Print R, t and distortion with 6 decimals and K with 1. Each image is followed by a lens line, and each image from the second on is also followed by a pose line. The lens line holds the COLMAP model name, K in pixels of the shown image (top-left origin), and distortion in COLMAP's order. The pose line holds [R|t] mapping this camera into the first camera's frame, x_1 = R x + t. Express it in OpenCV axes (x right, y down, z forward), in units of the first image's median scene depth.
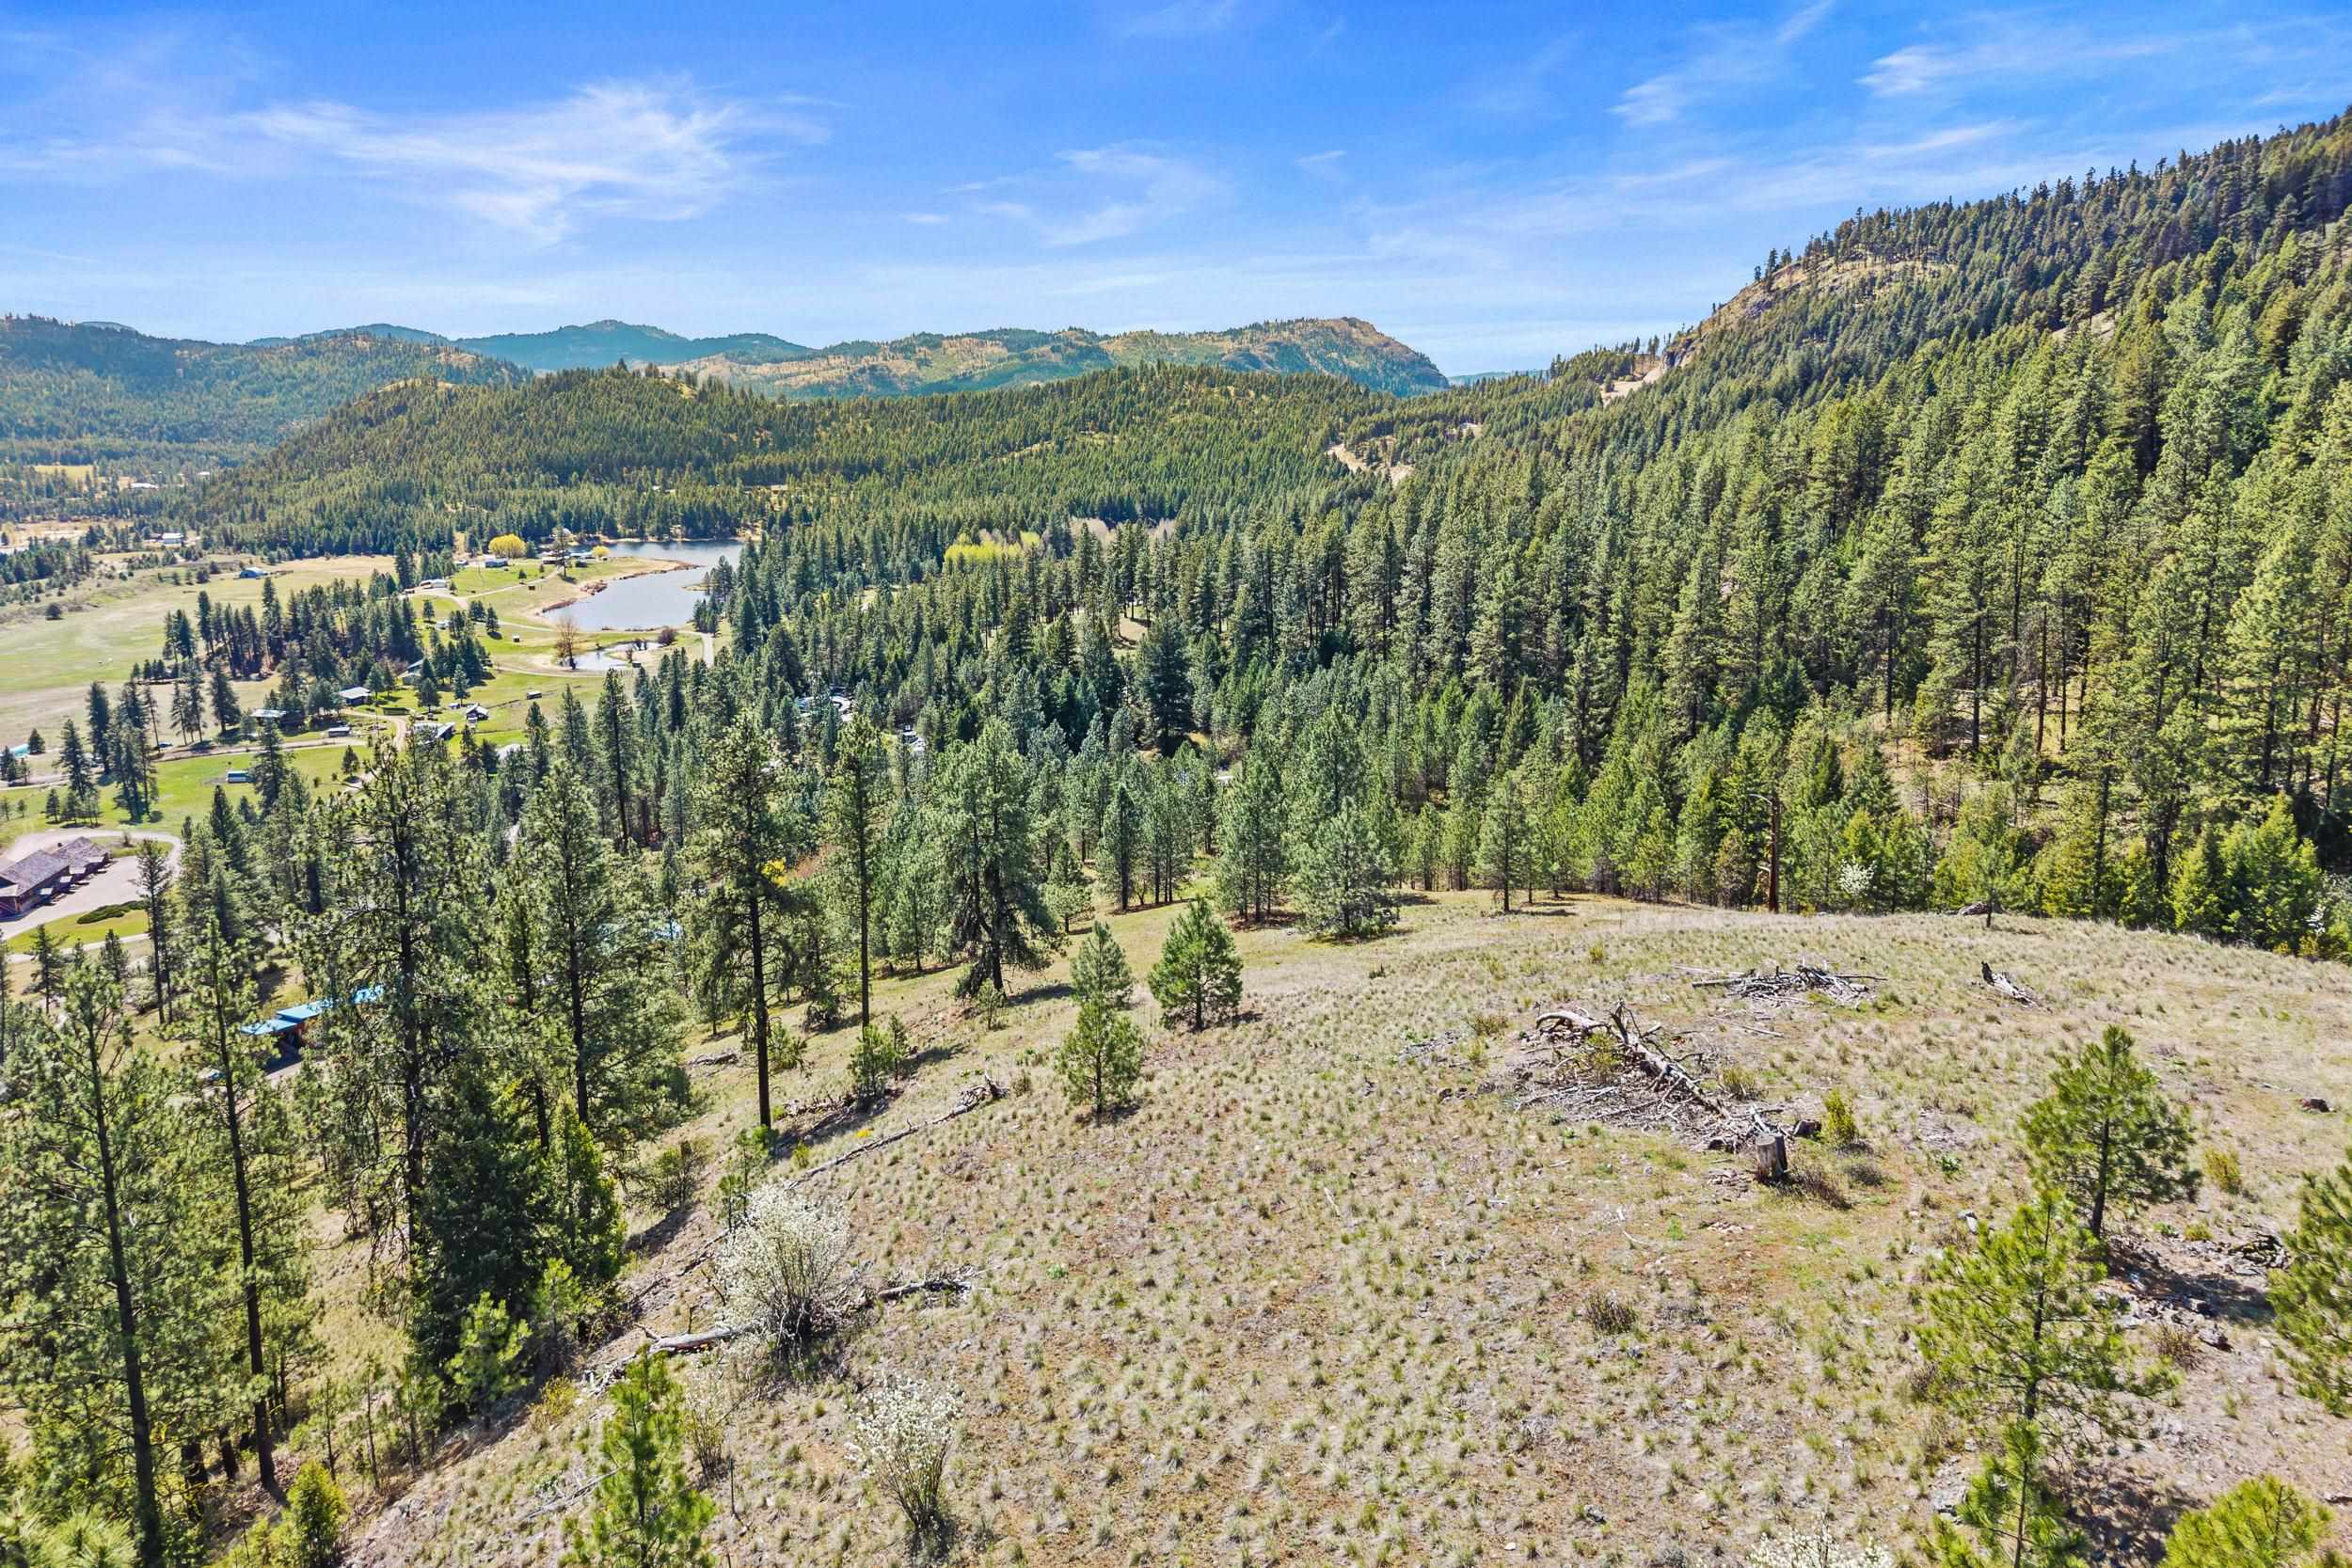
lens RADIAL K [[1573.8, 0, 1185.6], [0, 1573.8, 688.3], [0, 0, 1]] dist [0.020356, -0.025818]
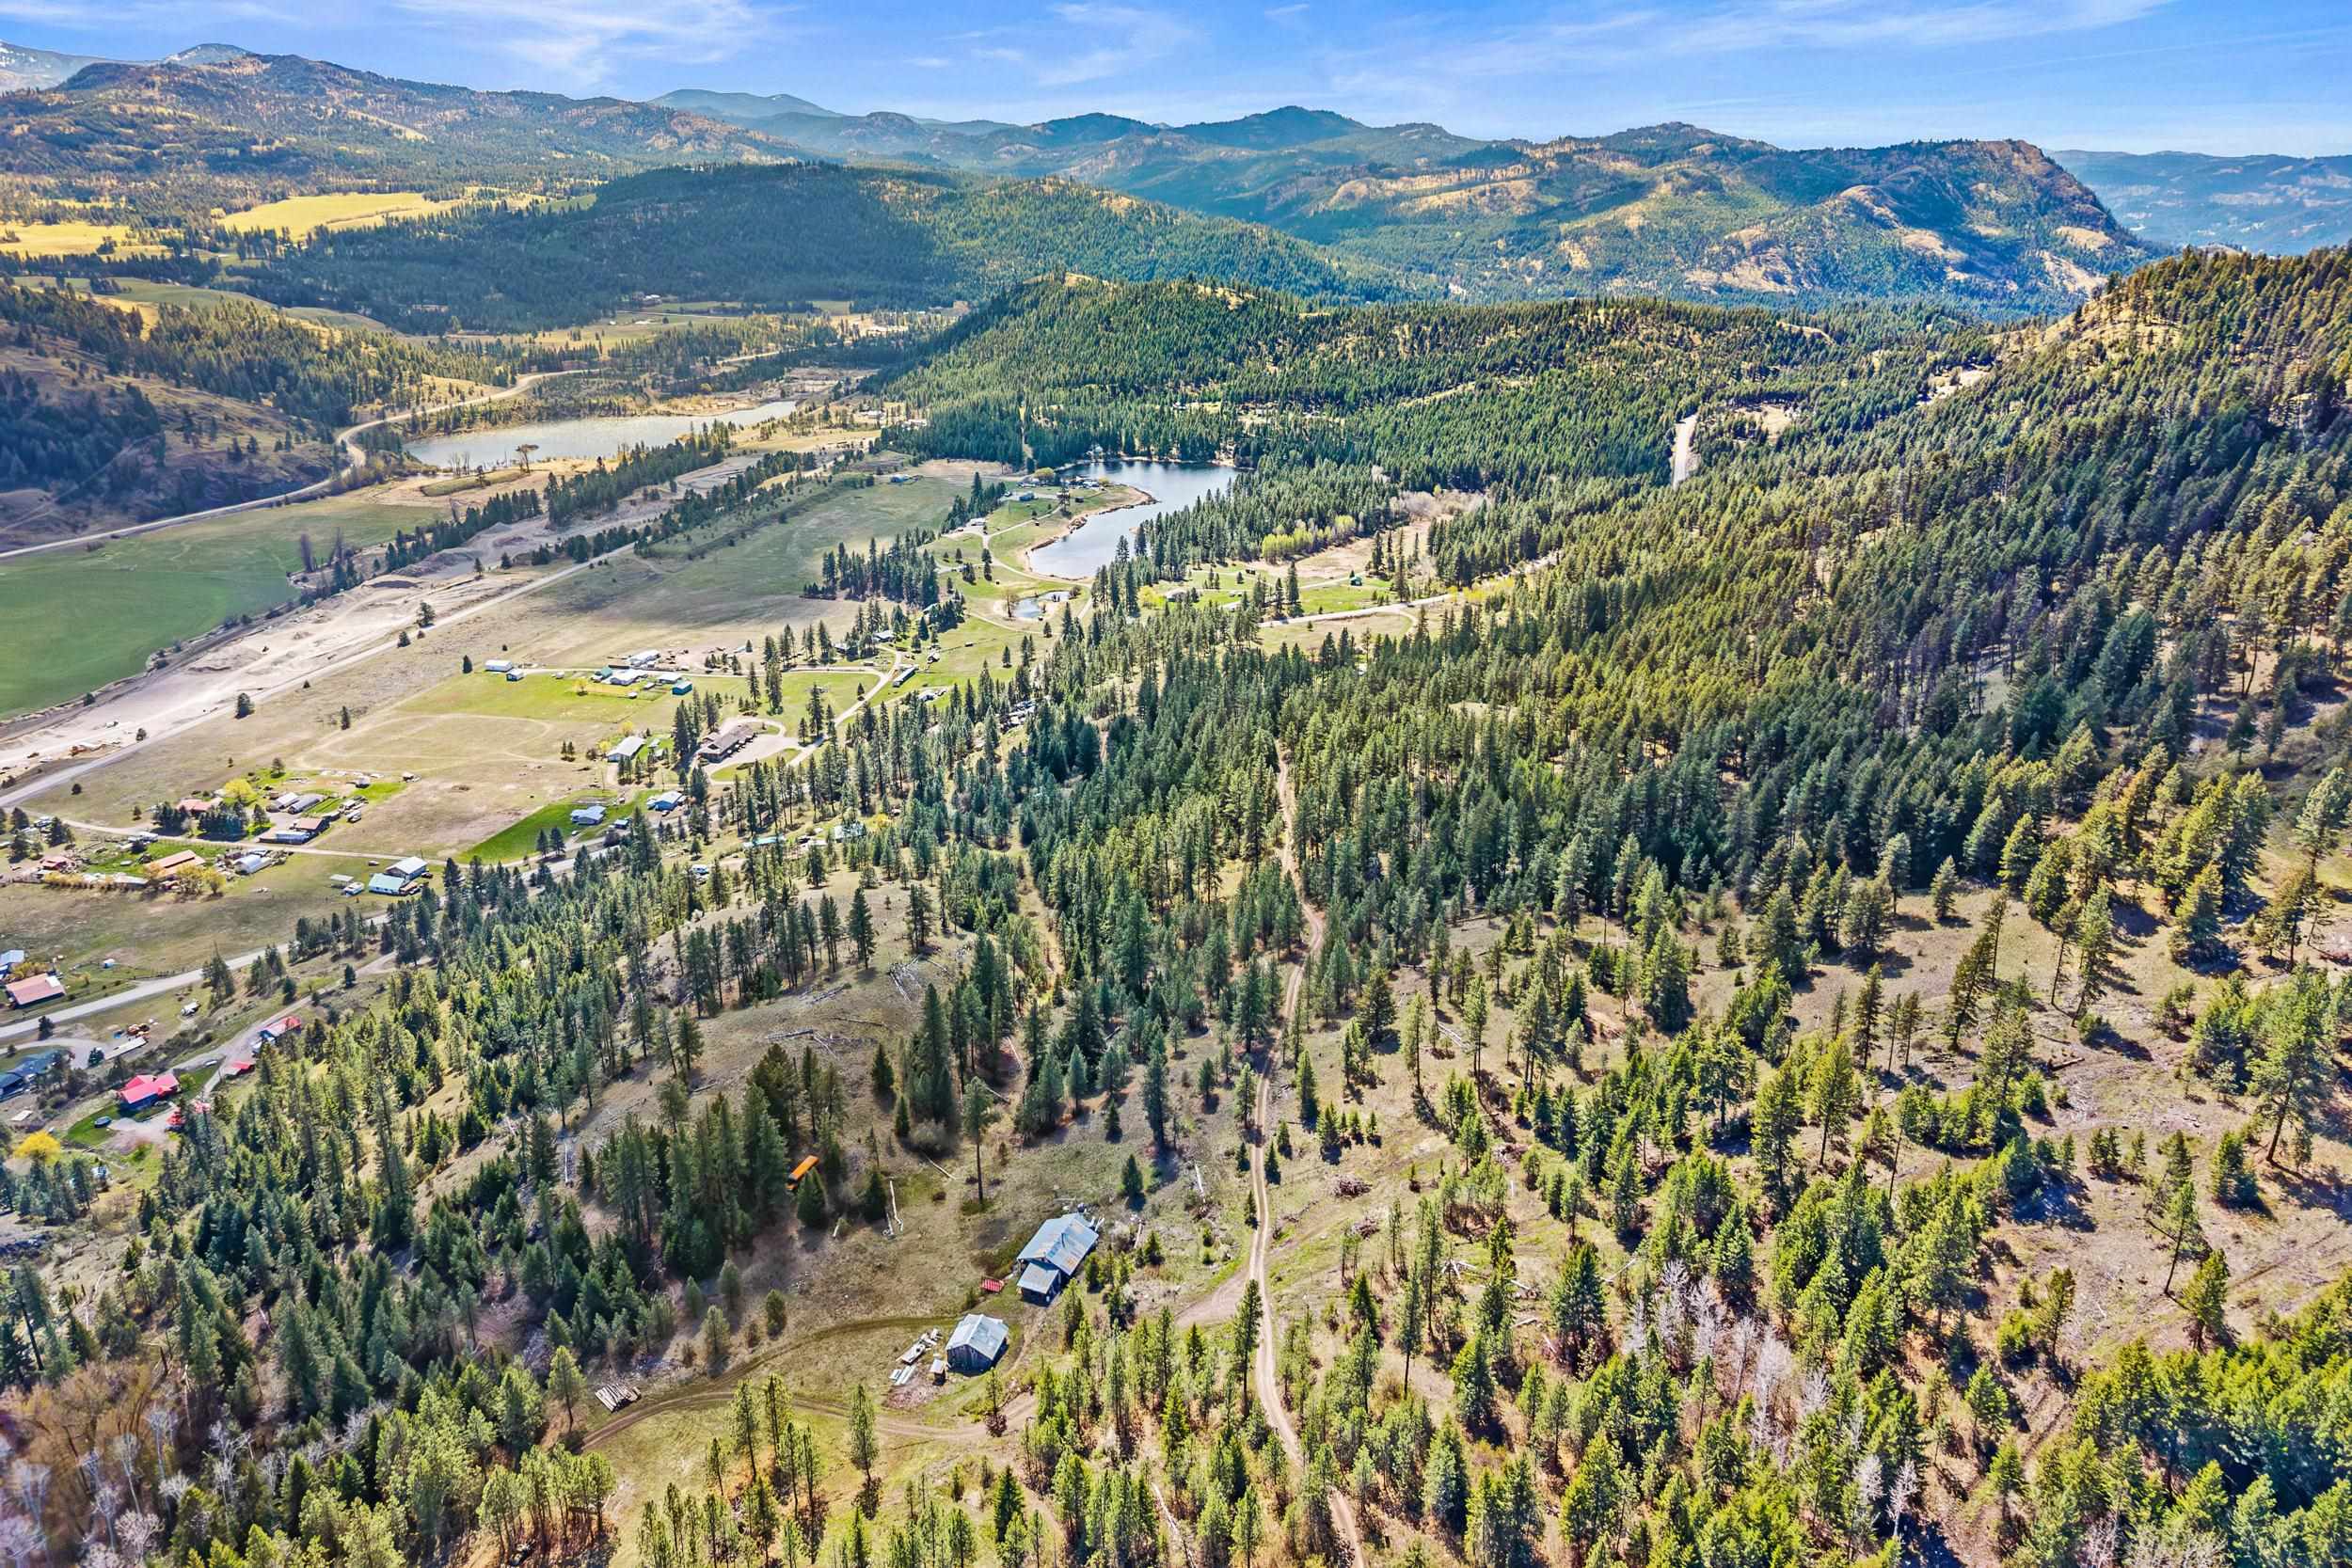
lens RADIAL K [[1573.8, 0, 1192.9], [0, 1573.8, 710.1], [0, 0, 1]] dist [0.020356, -0.025818]
pose [[0.914830, 0.142521, -0.377853, 0.286986], [-0.081711, 0.981628, 0.172424, -0.136409], [0.395485, -0.126864, 0.909669, -0.320348]]
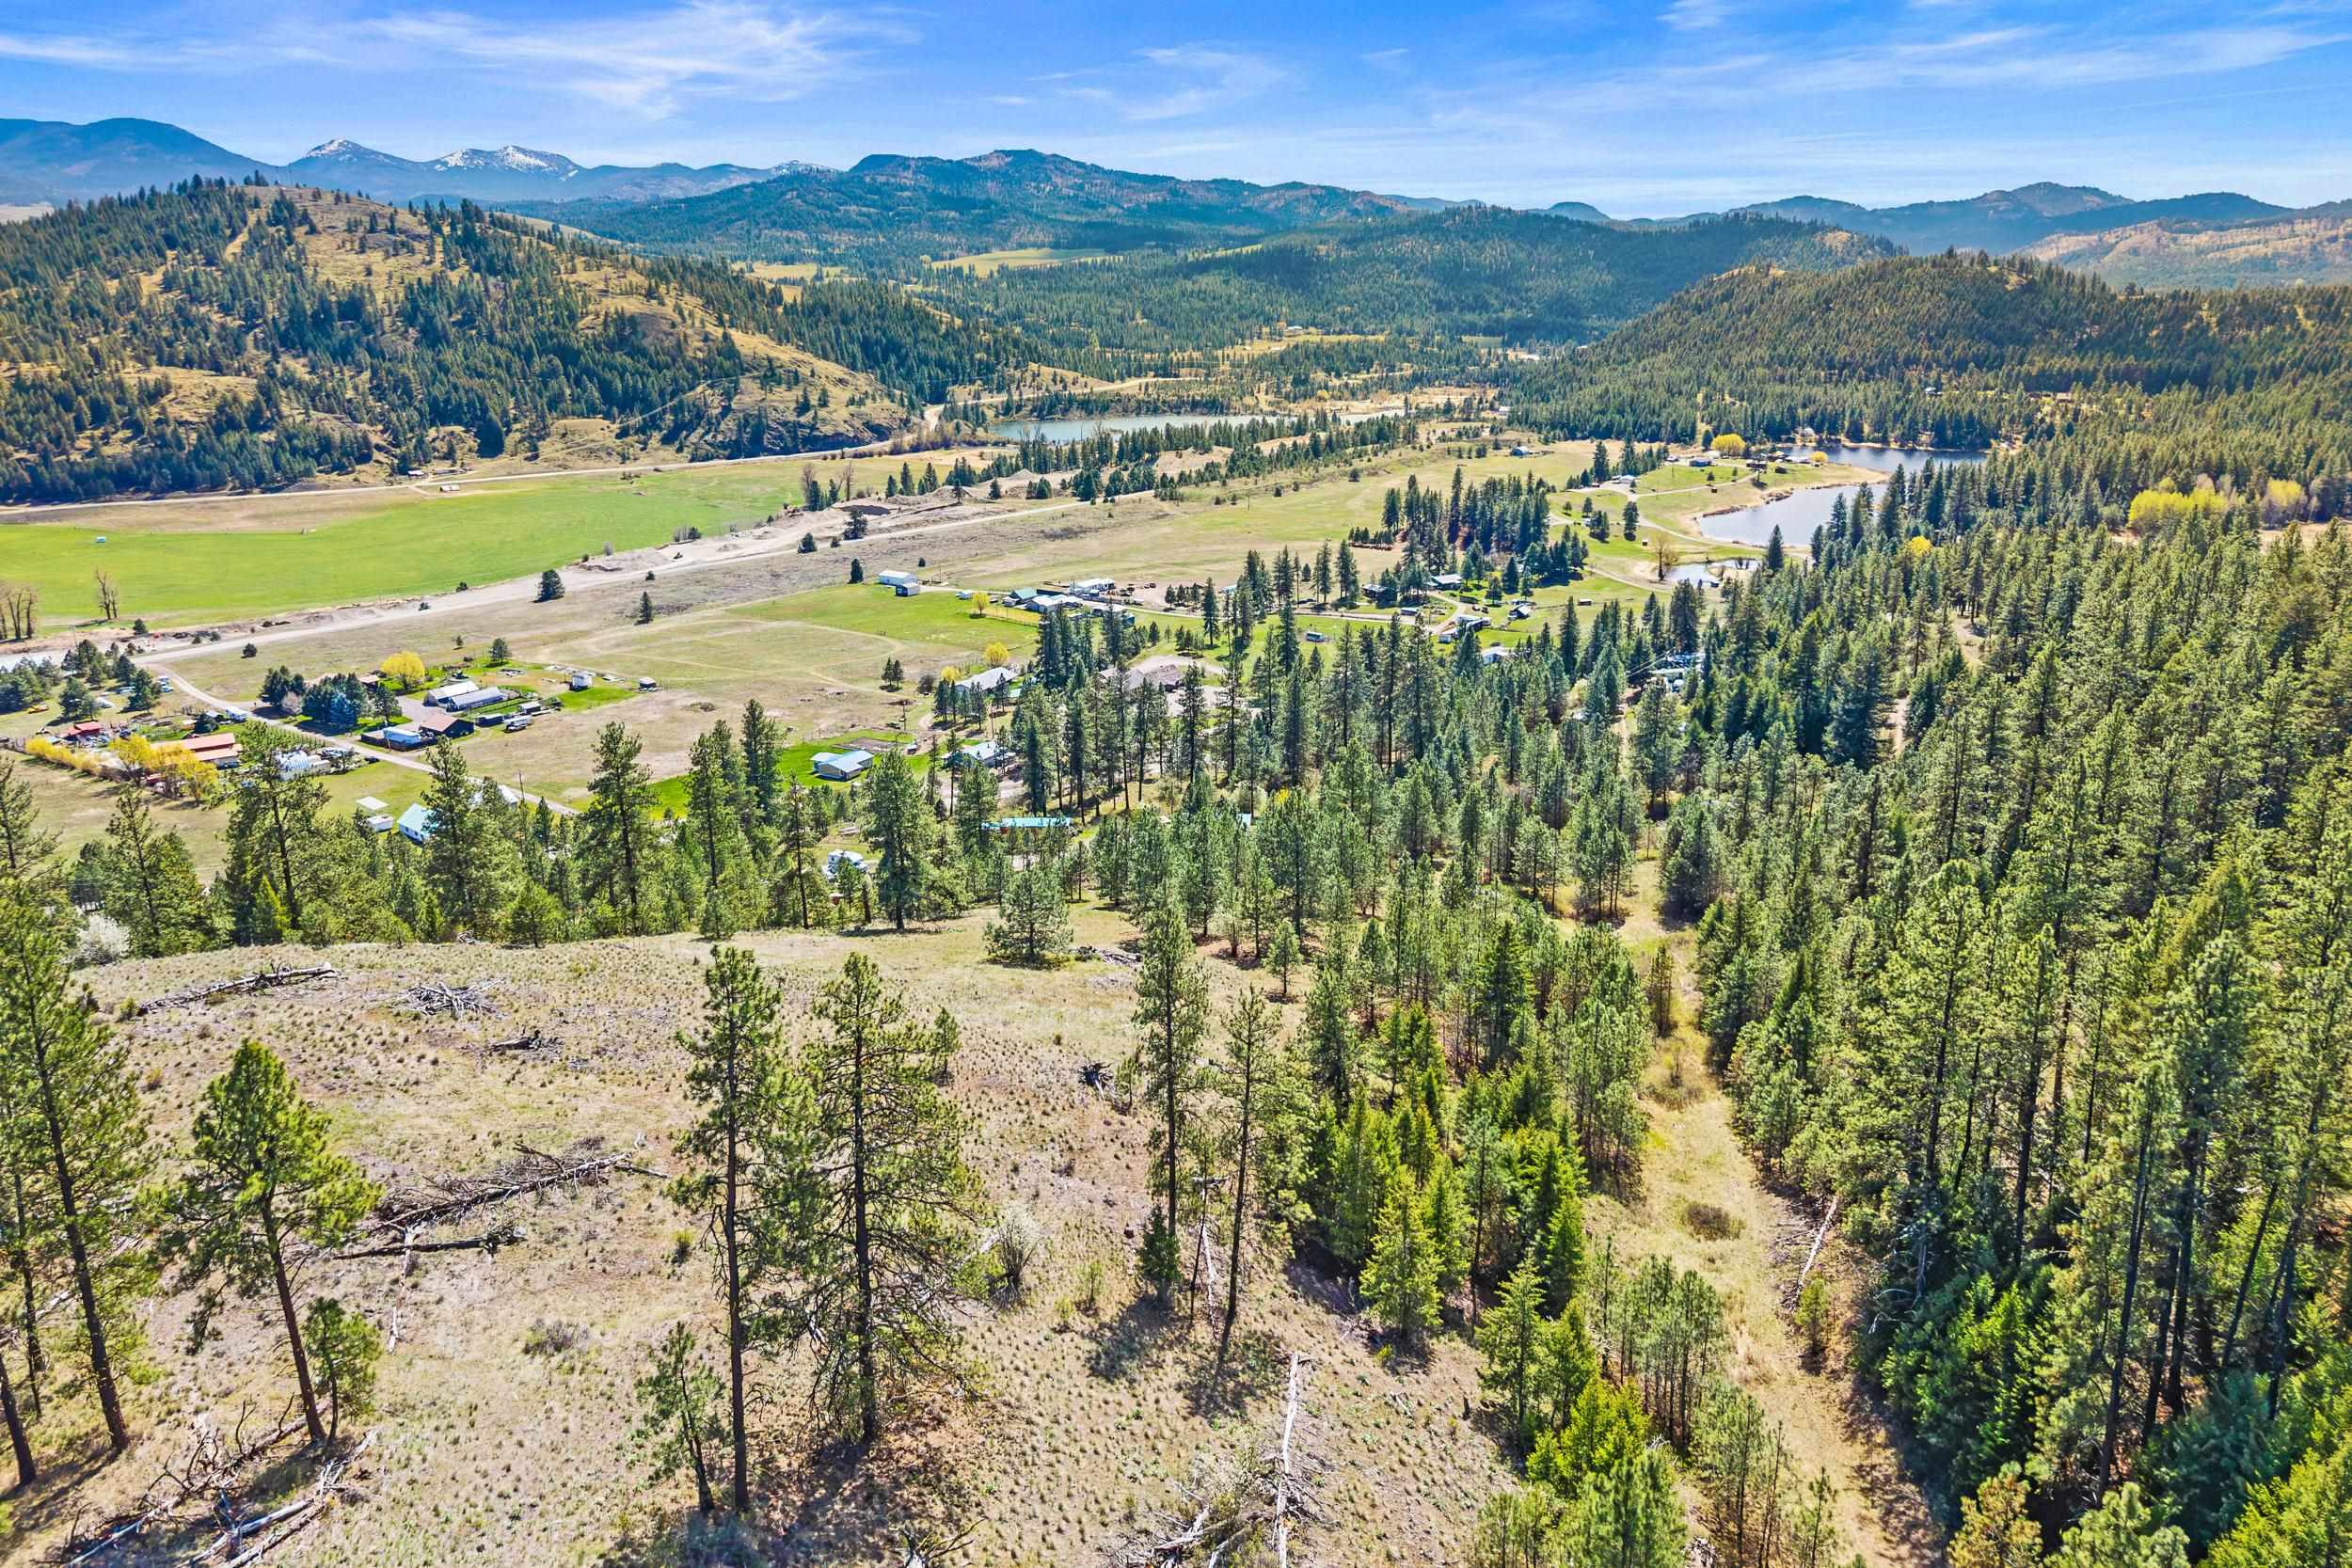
lens RADIAL K [[1573.8, 0, 1180.4], [0, 1573.8, 709.5], [0, 0, 1]] dist [0.020356, -0.025818]
pose [[0.674764, 0.197100, -0.711228, 0.101803], [-0.130601, 0.980360, 0.147779, -0.024681], [0.726386, -0.006828, 0.687253, 0.015183]]
